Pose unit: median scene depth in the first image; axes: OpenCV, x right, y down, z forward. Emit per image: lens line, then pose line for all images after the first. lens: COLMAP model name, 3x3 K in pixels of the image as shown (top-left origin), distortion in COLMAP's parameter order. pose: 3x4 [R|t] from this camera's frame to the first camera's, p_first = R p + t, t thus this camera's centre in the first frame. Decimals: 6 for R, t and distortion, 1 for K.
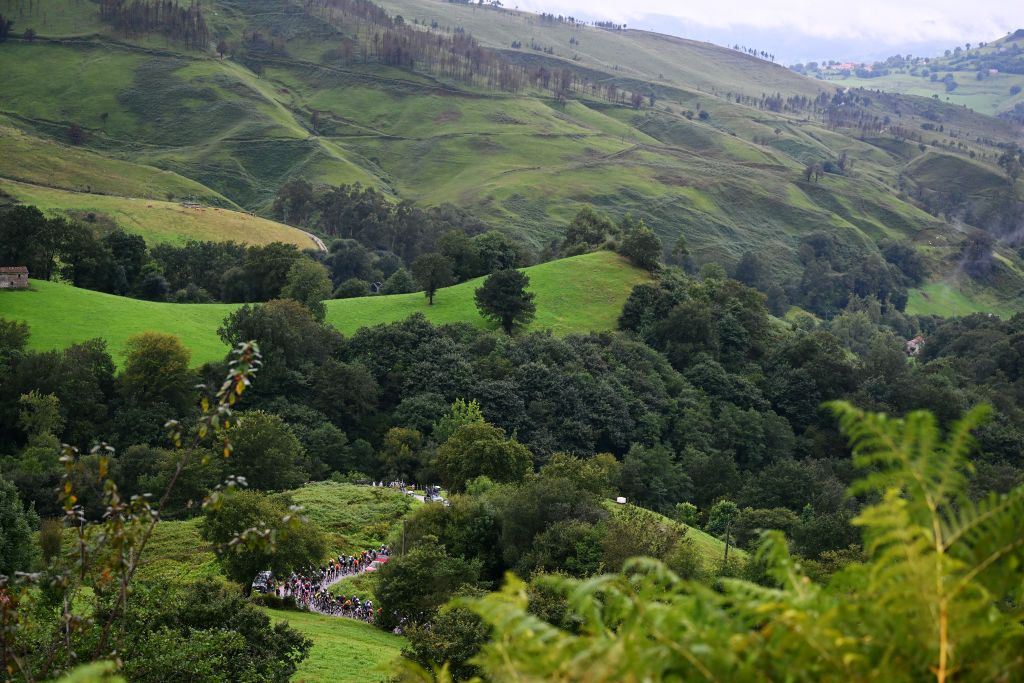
lens RADIAL K [[1811.6, 0, 511.7], [0, 1811.6, 341.3], [0, 0, 1]] dist [-0.011433, 0.000000]
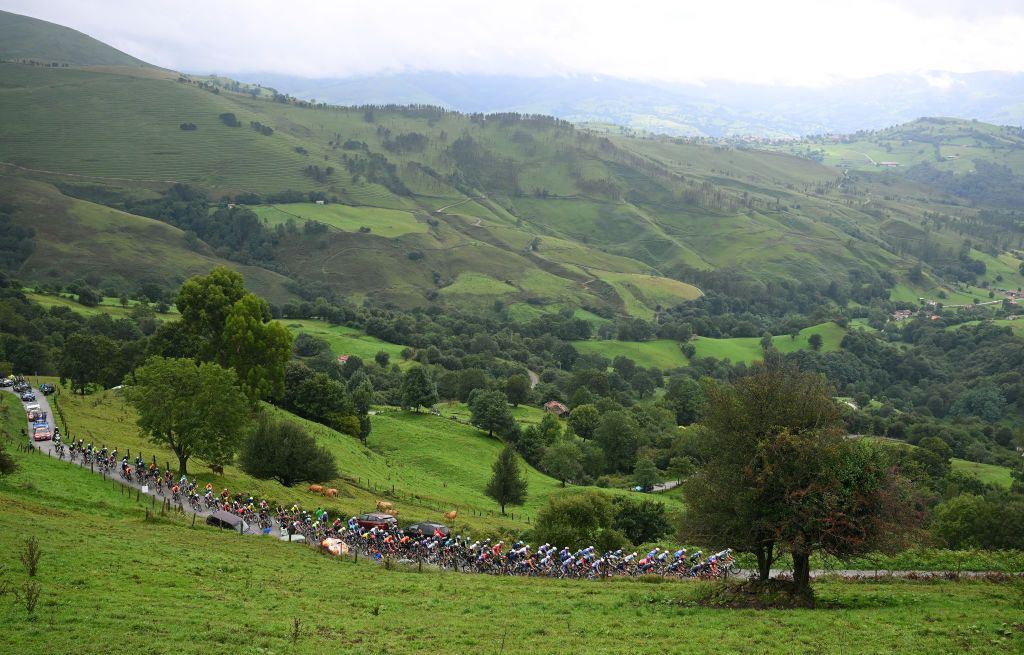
lens RADIAL K [[1044.9, 0, 512.5], [0, 1044.9, 328.5], [0, 0, 1]] dist [0.003613, 0.000000]
pose [[0.996017, -0.009775, -0.088628, -0.197879], [0.017578, 0.995992, 0.087697, -0.112625], [0.087416, -0.088905, 0.992197, -0.586533]]
